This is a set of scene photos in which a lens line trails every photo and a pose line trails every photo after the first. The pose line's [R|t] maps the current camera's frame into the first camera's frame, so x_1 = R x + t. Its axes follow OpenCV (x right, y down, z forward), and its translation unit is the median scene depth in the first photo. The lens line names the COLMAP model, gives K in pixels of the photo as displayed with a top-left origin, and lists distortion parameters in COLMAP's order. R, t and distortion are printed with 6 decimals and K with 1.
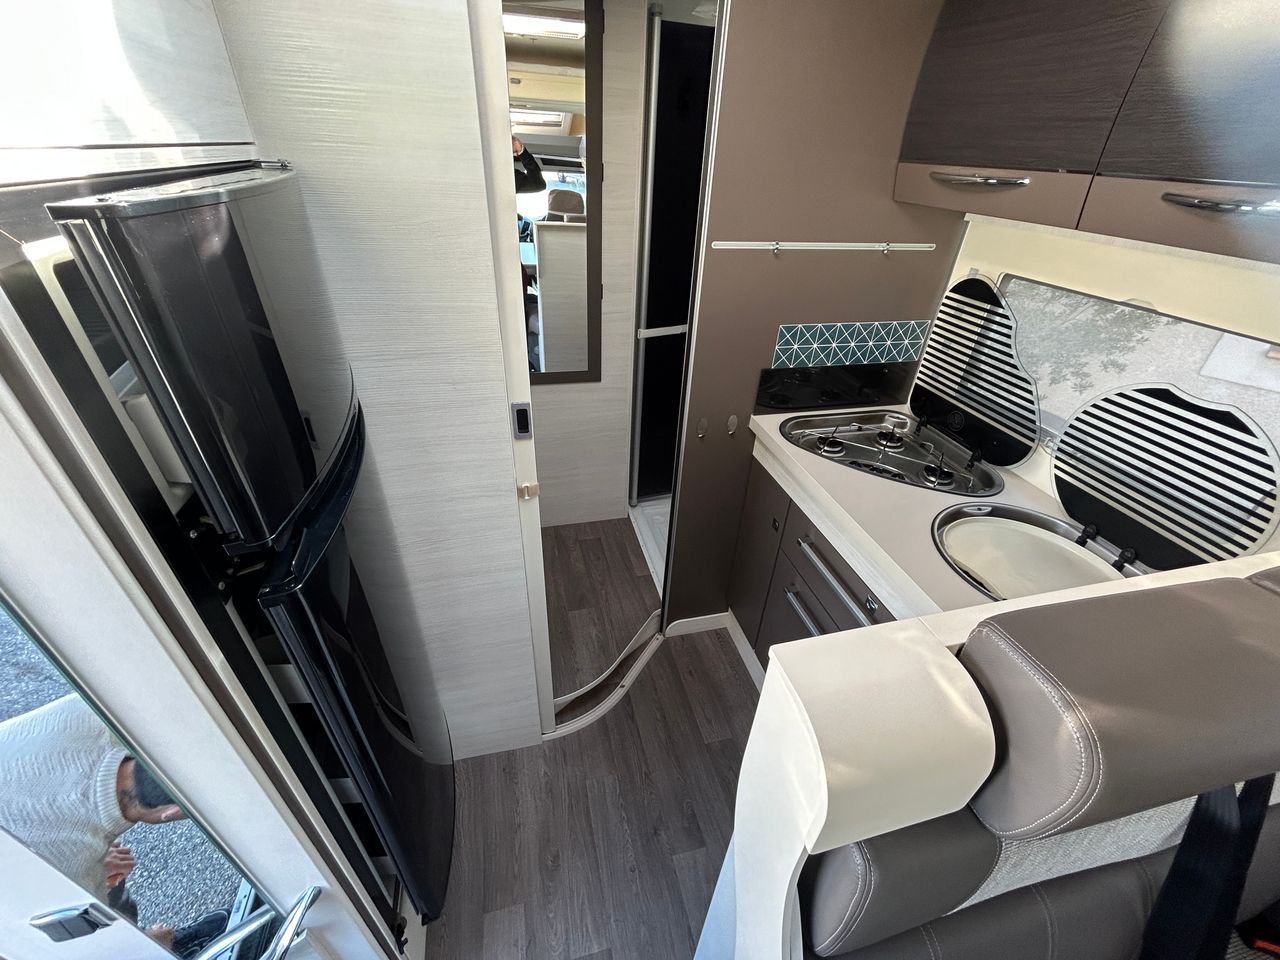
lens RADIAL K [[513.0, 0, 641.1], [0, 513.0, 477.4], [0, 0, 1]] dist [-0.000251, 0.000163]
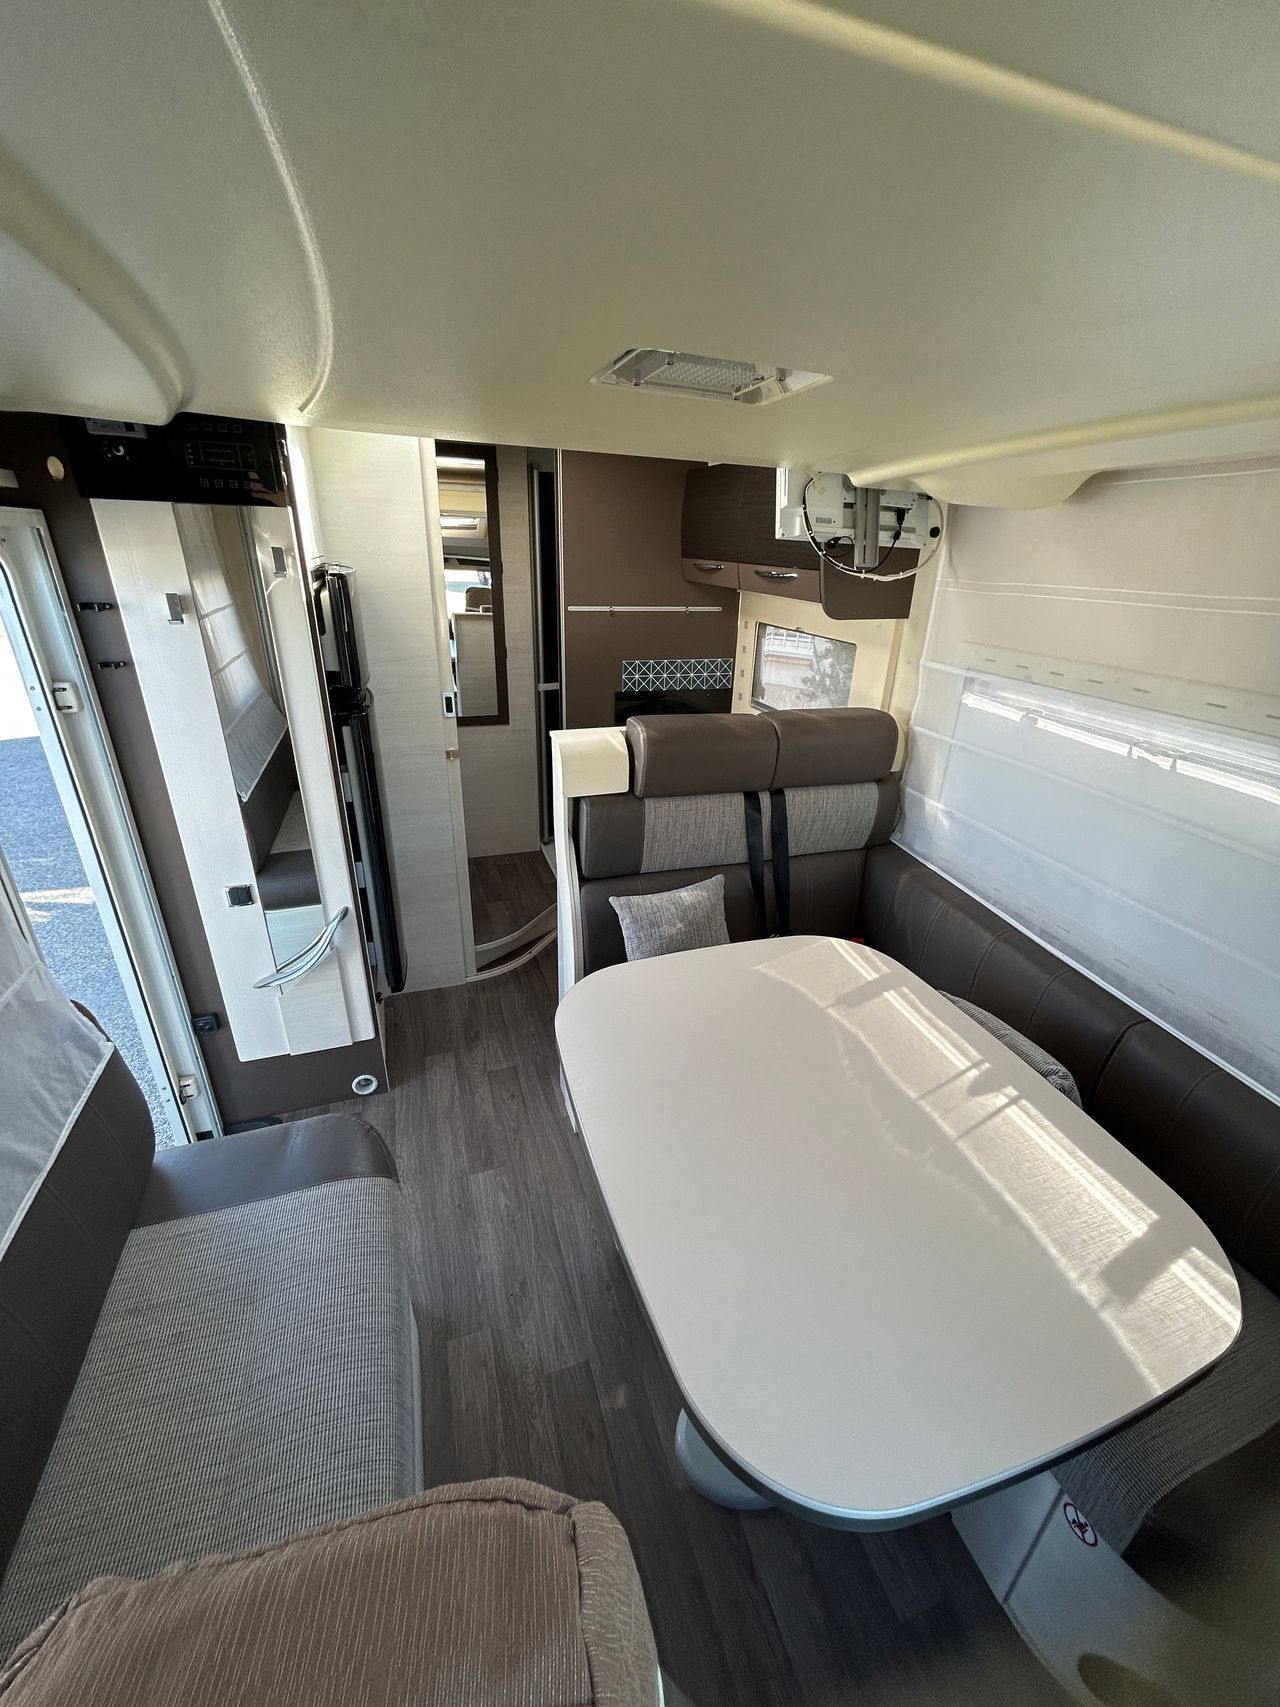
lens RADIAL K [[684.1, 0, 641.7], [0, 684.1, 855.3], [0, 0, 1]] dist [-0.000251, 0.000163]
pose [[0.996852, -0.045539, 0.064908, 0.151886], [0.054339, 0.988517, -0.141001, 0.478258], [-0.057742, 0.144084, 0.987879, -0.775374]]
